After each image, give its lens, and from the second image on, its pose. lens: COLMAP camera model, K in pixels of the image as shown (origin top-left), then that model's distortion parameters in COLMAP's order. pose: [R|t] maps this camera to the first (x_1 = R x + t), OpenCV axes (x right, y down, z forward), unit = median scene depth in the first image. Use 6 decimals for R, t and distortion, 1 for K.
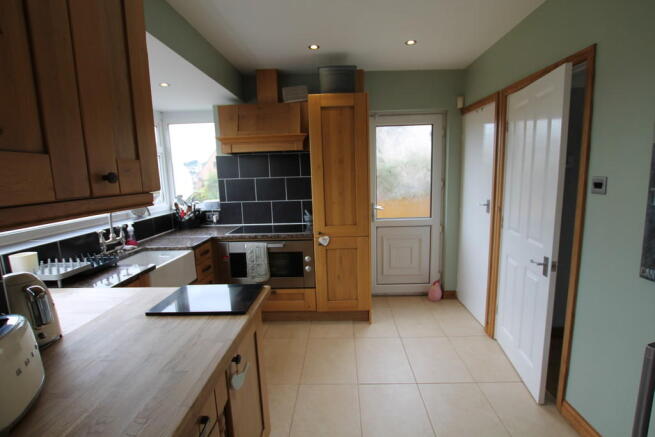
lens RADIAL K [[310.4, 0, 331.5], [0, 310.4, 219.8], [0, 0, 1]] dist [-0.001174, -0.000049]
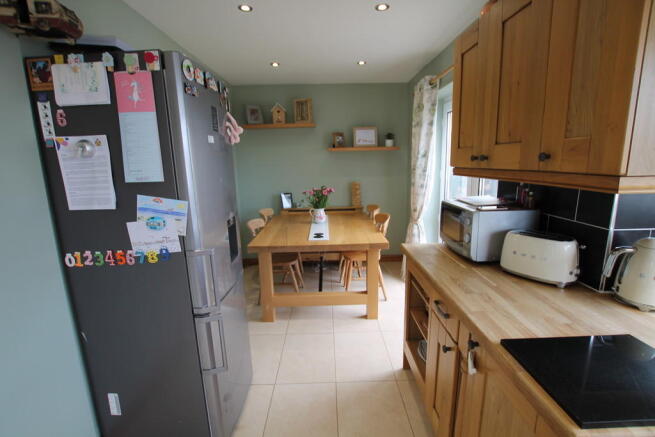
lens RADIAL K [[310.4, 0, 331.5], [0, 310.4, 219.8], [0, 0, 1]] dist [-0.001174, -0.000049]
pose [[-0.997390, 0.060926, -0.038736, 0.194514], [0.044297, 0.940083, 0.338056, -0.342739], [0.057012, 0.335458, -0.940328, 2.114697]]
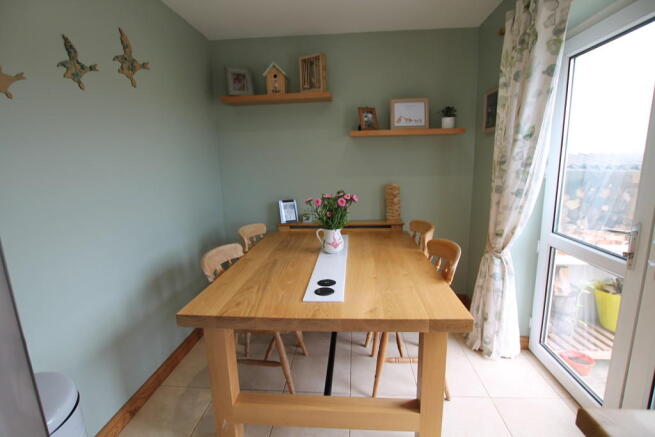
lens RADIAL K [[310.4, 0, 331.5], [0, 310.4, 219.8], [0, 0, 1]] dist [-0.001174, -0.000049]
pose [[-0.997742, 0.044979, 0.049869, 0.144814], [0.059051, 0.941259, 0.332483, -0.198330], [-0.031985, 0.334677, -0.941790, 1.458953]]
